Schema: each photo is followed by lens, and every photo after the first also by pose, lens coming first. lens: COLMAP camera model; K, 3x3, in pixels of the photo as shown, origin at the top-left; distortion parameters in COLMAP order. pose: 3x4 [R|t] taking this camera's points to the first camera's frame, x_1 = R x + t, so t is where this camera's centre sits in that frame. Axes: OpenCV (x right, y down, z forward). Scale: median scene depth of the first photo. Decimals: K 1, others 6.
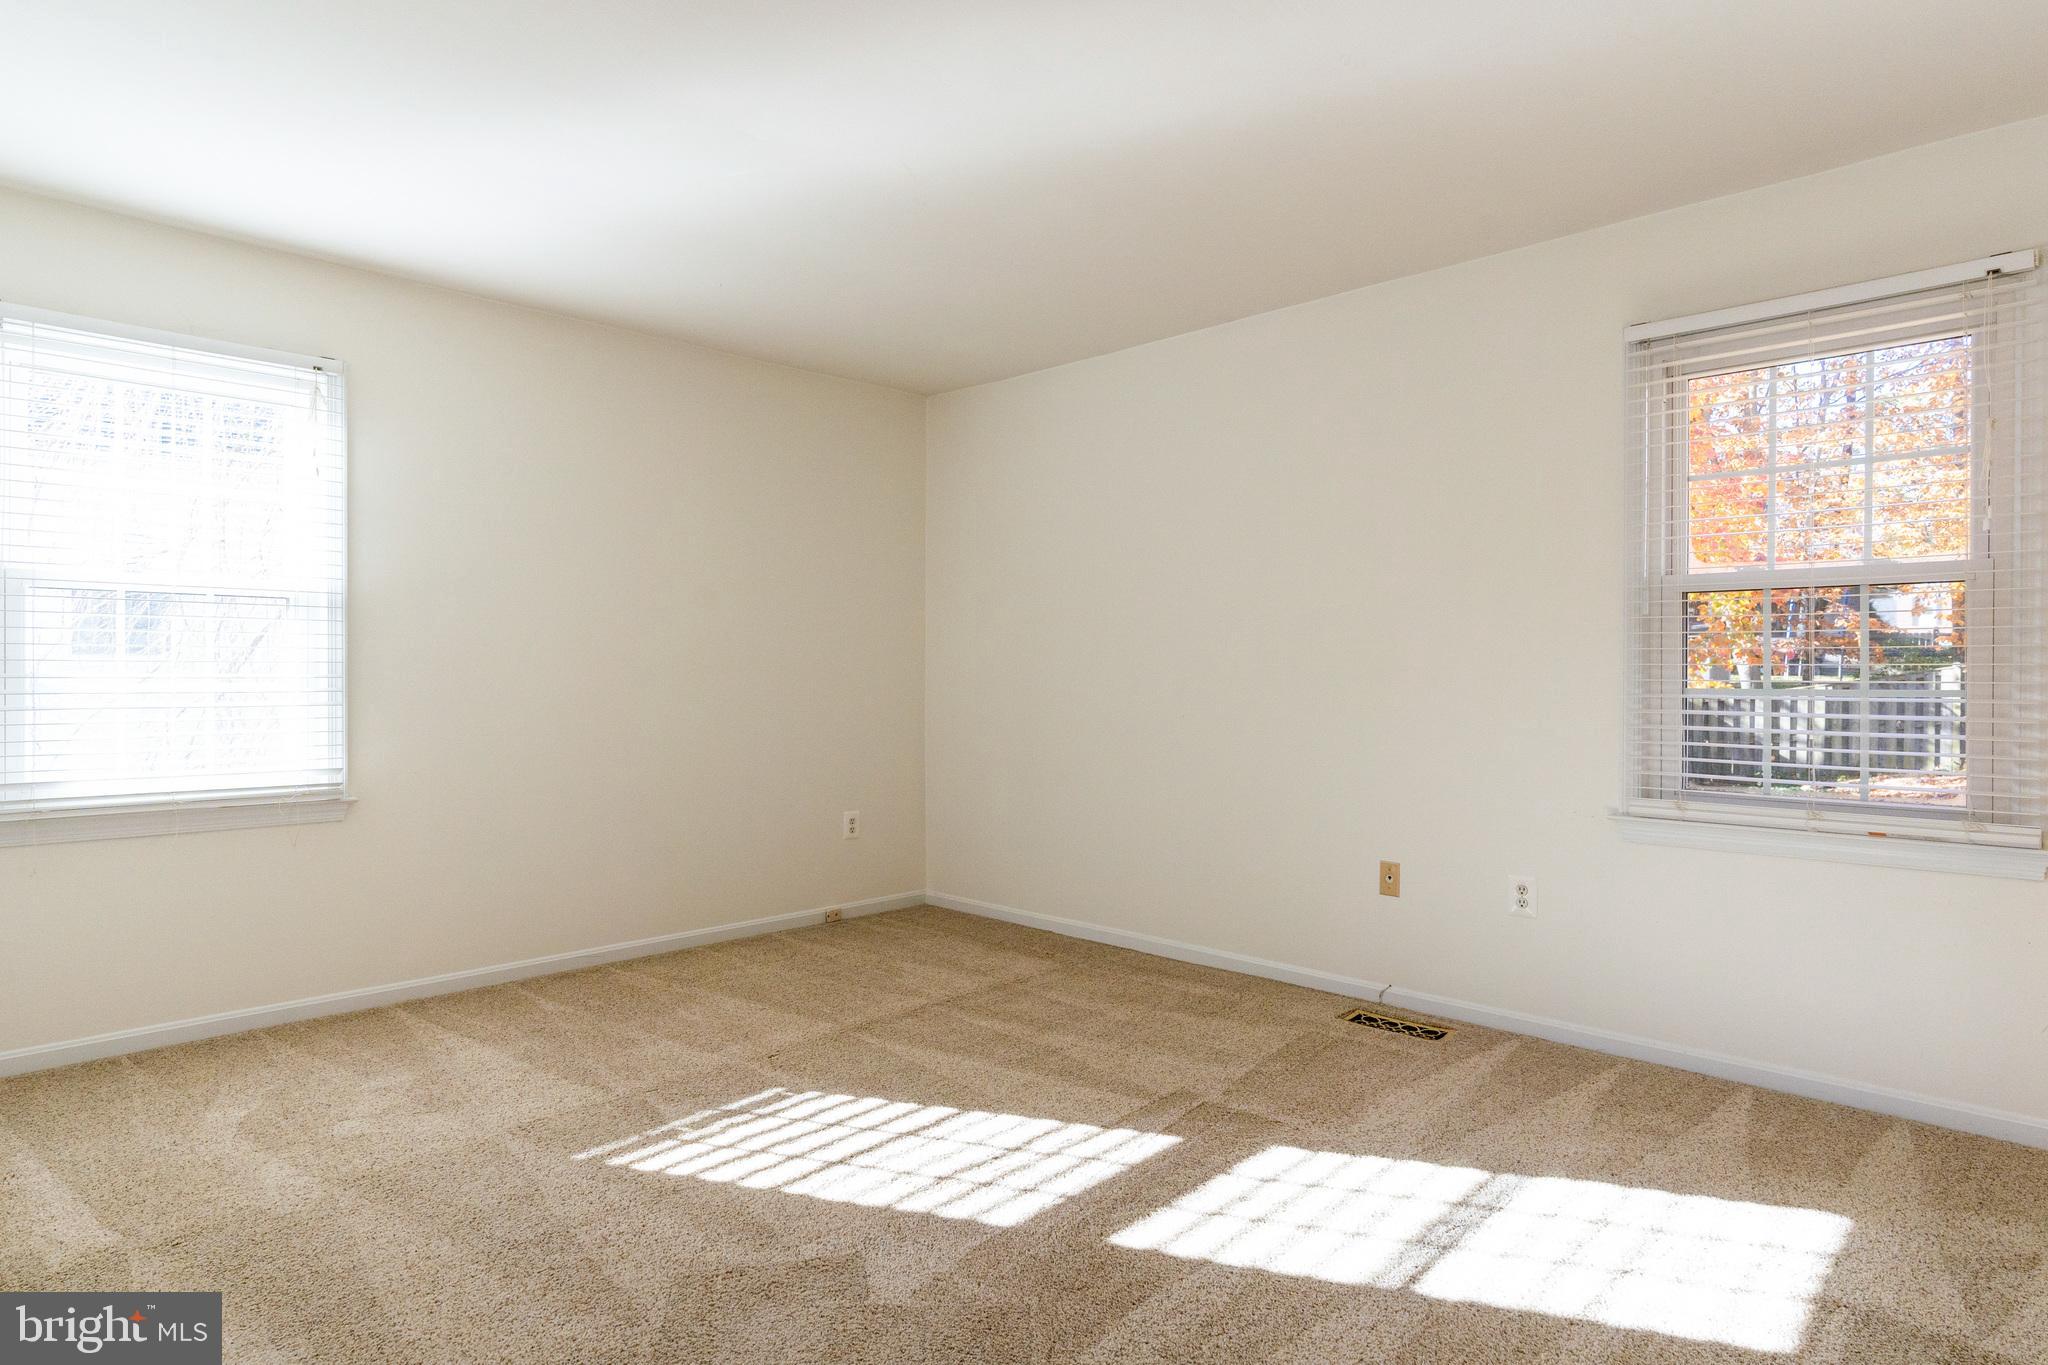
lens RADIAL K [[1135.6, 0, 1033.9], [0, 1135.6, 680.0], [0, 0, 1]] dist [-0.007926, 0.004582]
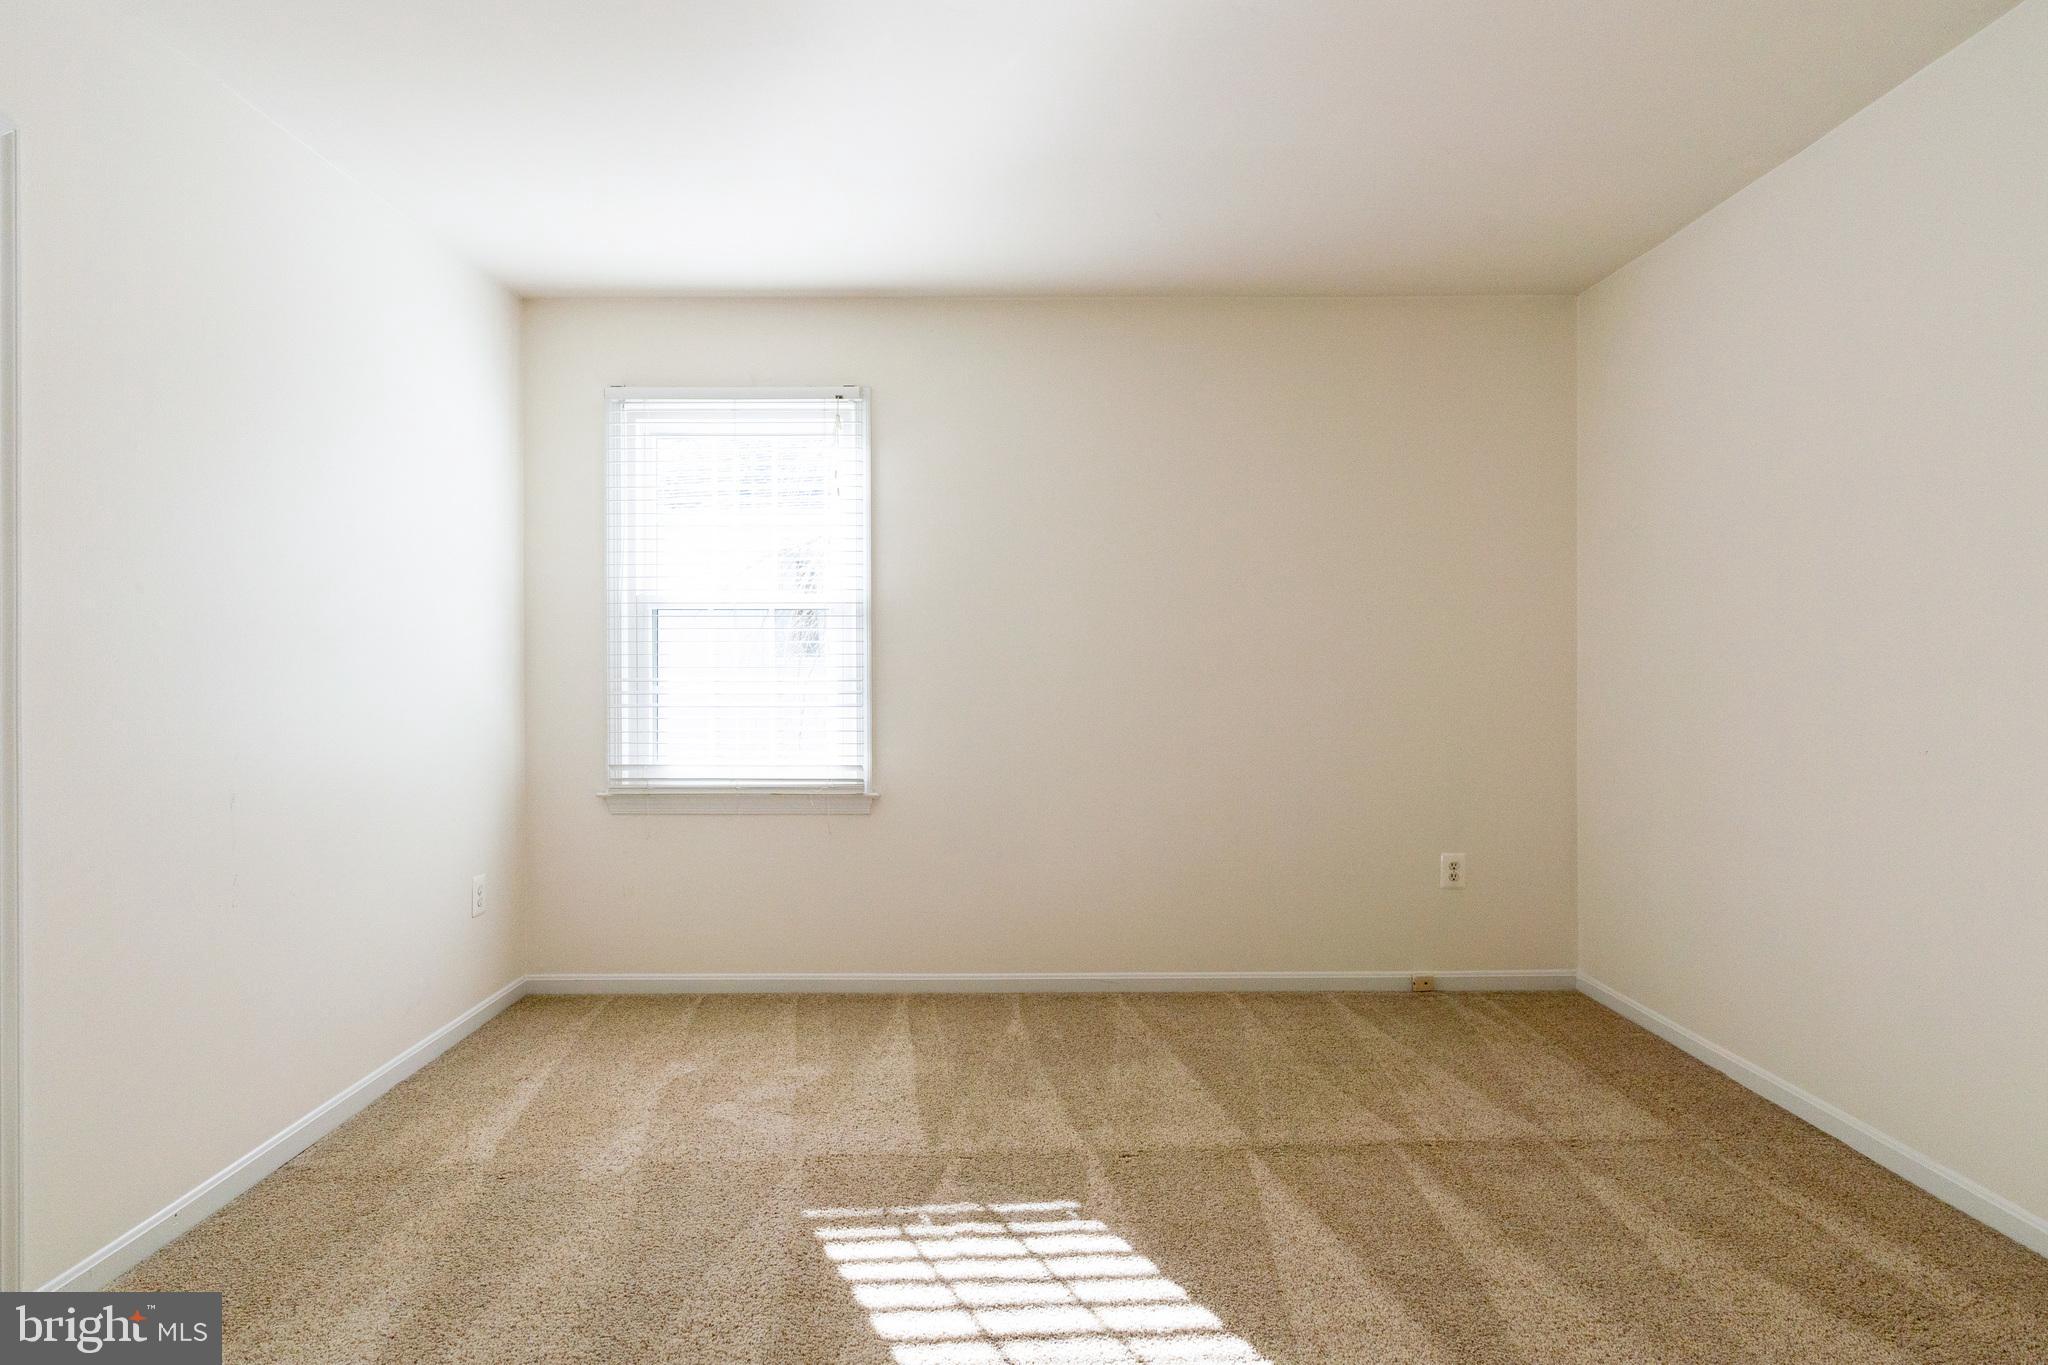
lens RADIAL K [[1135.6, 0, 1024.4], [0, 1135.6, 682.4], [0, 0, 1]] dist [-0.007926, 0.004582]
pose [[0.697743, 0.001197, -0.716347, 0.266377], [0.000799, 0.999997, 0.002449, -0.003477], [0.716348, -0.002281, 0.697739, 0.358605]]
